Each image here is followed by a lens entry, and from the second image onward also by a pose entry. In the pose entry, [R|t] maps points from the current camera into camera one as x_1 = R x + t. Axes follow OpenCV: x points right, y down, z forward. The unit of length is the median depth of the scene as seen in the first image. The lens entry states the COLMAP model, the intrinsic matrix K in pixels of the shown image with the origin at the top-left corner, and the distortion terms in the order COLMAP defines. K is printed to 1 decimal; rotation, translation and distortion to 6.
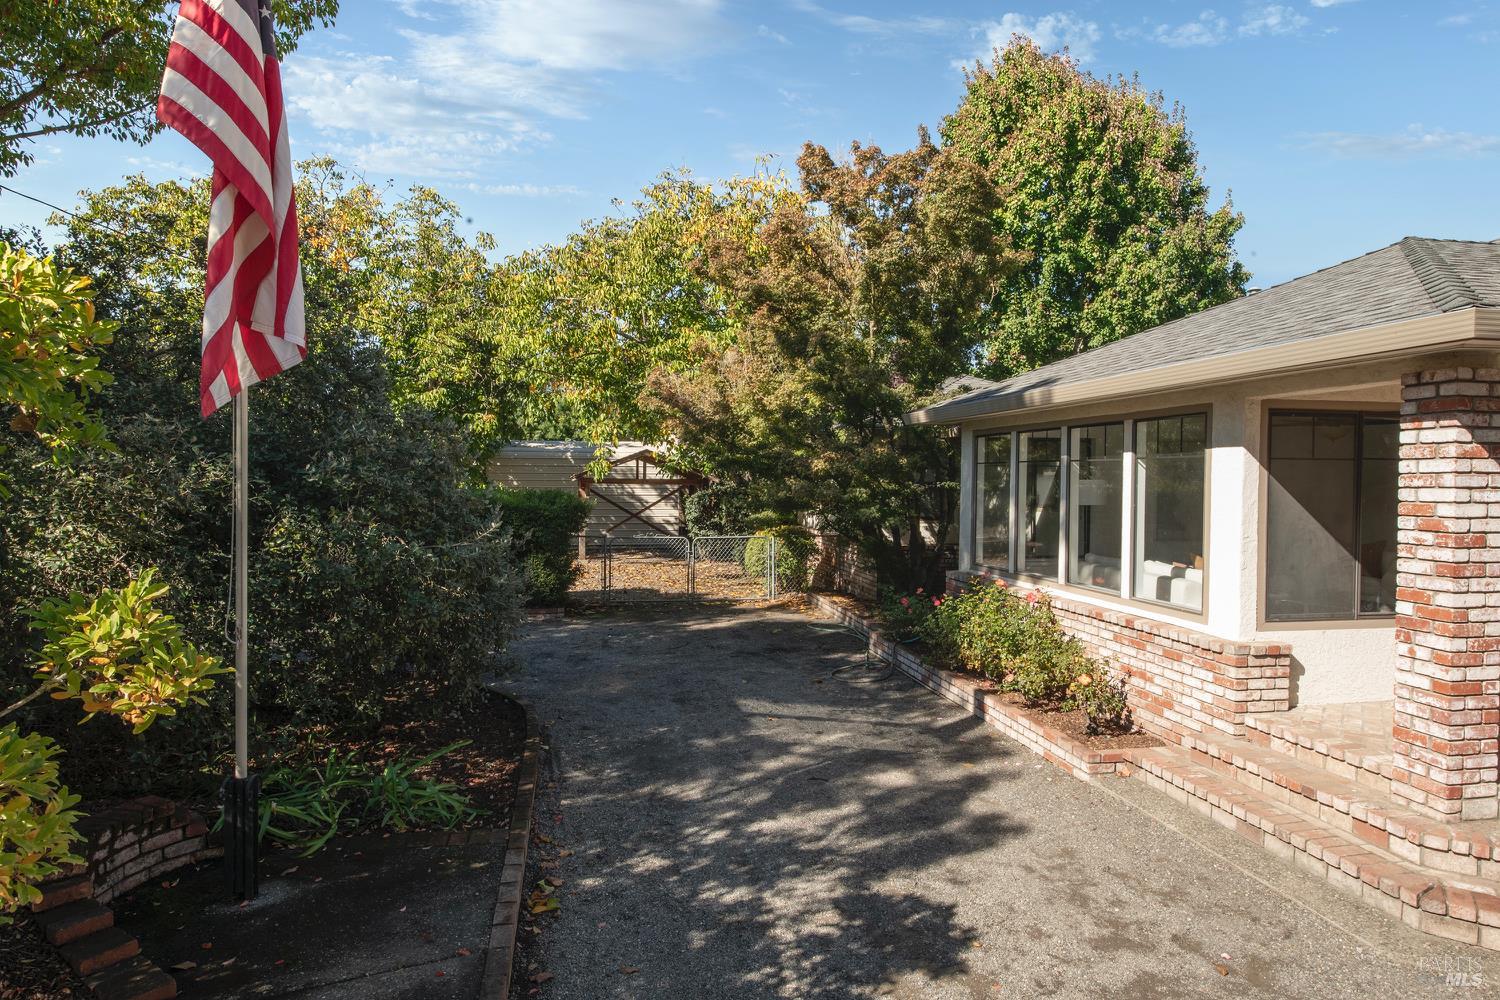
lens RADIAL K [[844.4, 0, 765.1], [0, 844.4, 495.5], [0, 0, 1]] dist [0.005030, -0.002992]
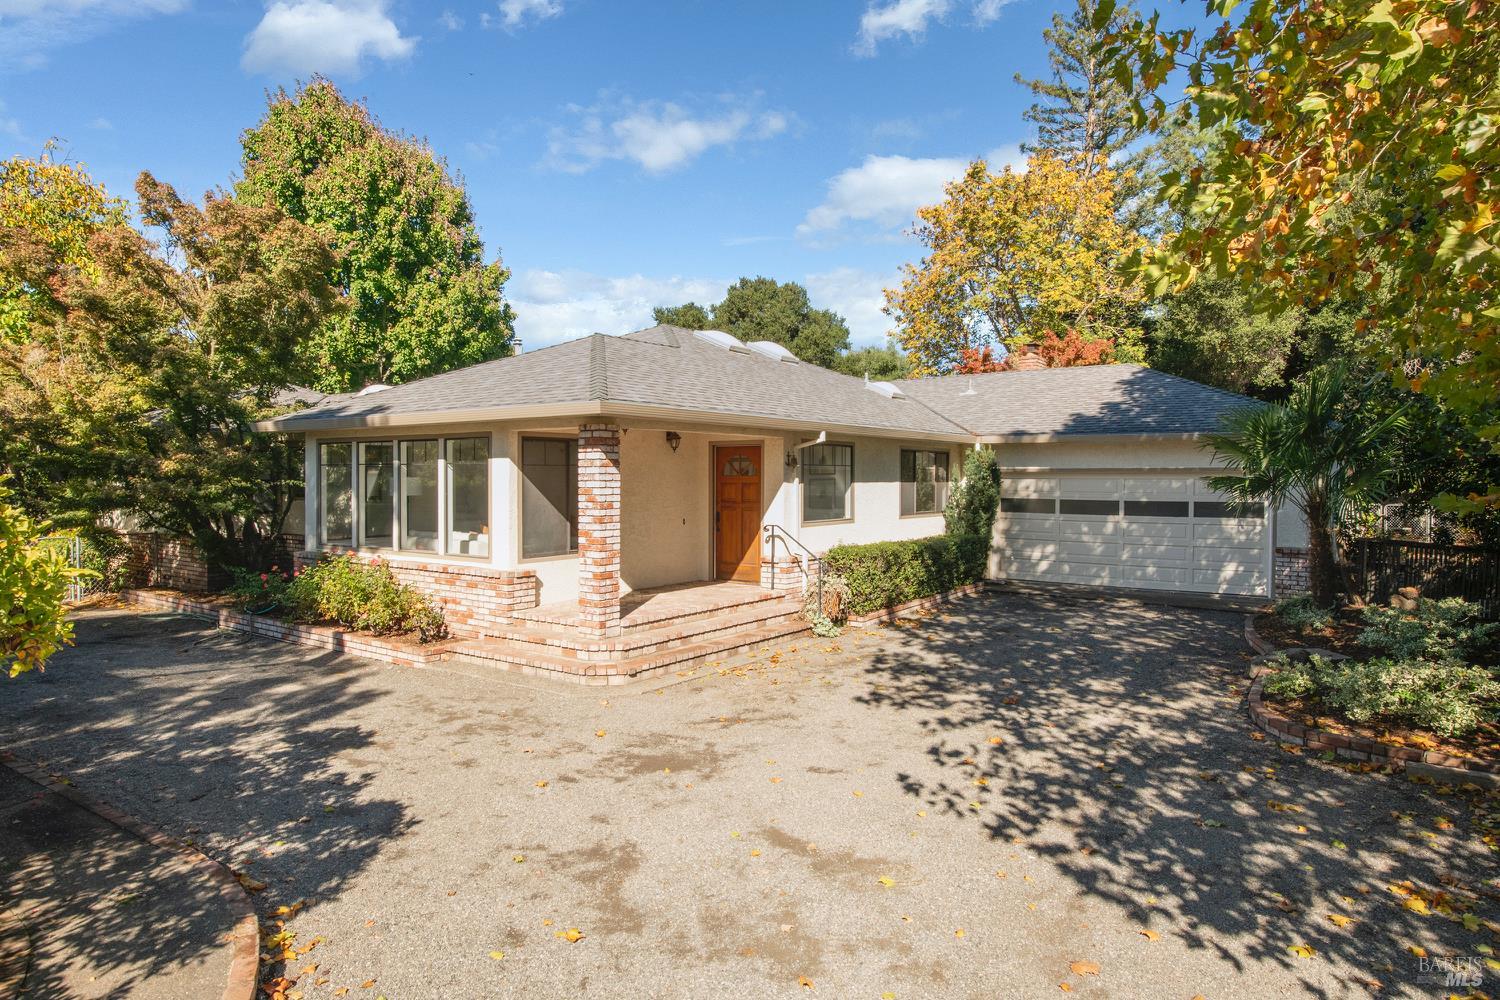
lens RADIAL K [[844.4, 0, 765.1], [0, 844.4, 495.5], [0, 0, 1]] dist [0.005030, -0.002992]
pose [[0.696985, -0.020582, 0.716790, -0.204802], [0.017313, 0.999780, 0.011873, 0.004949], [-0.716877, 0.004135, 0.697188, -0.384401]]
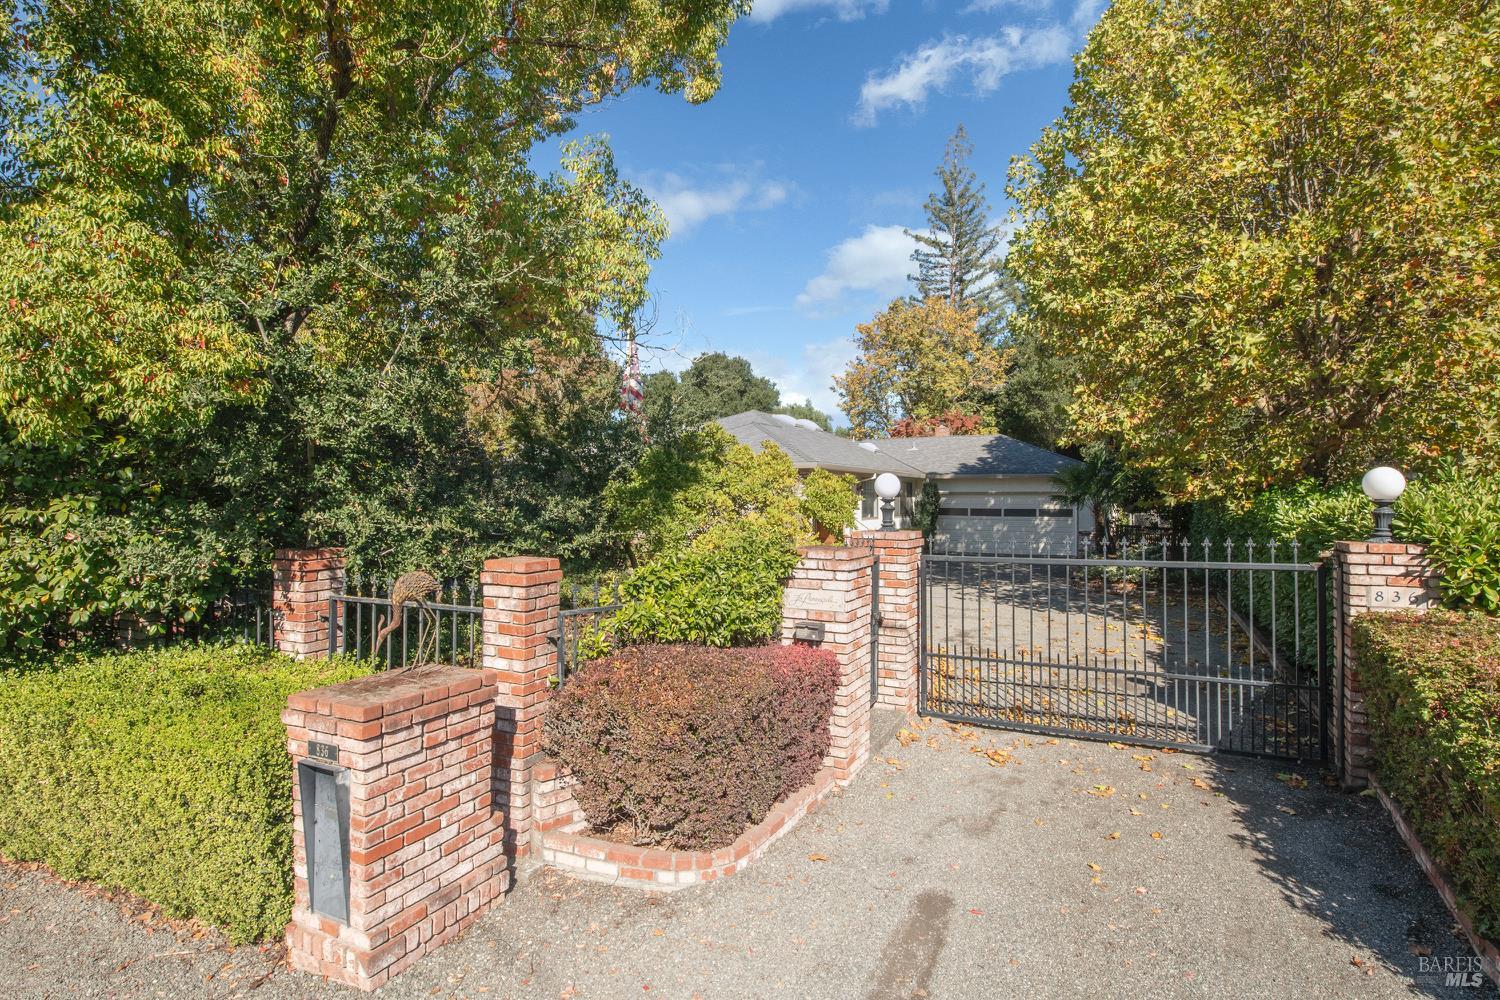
lens RADIAL K [[710.3, 0, 750.0], [0, 710.3, 500.0], [0, 0, 1]] dist [-0.007352, -0.001373]
pose [[0.600337, -0.004467, 0.799735, -1.230158], [0.016641, 0.999838, -0.006907, 0.016684], [-0.799574, 0.017455, 0.600314, -0.574083]]
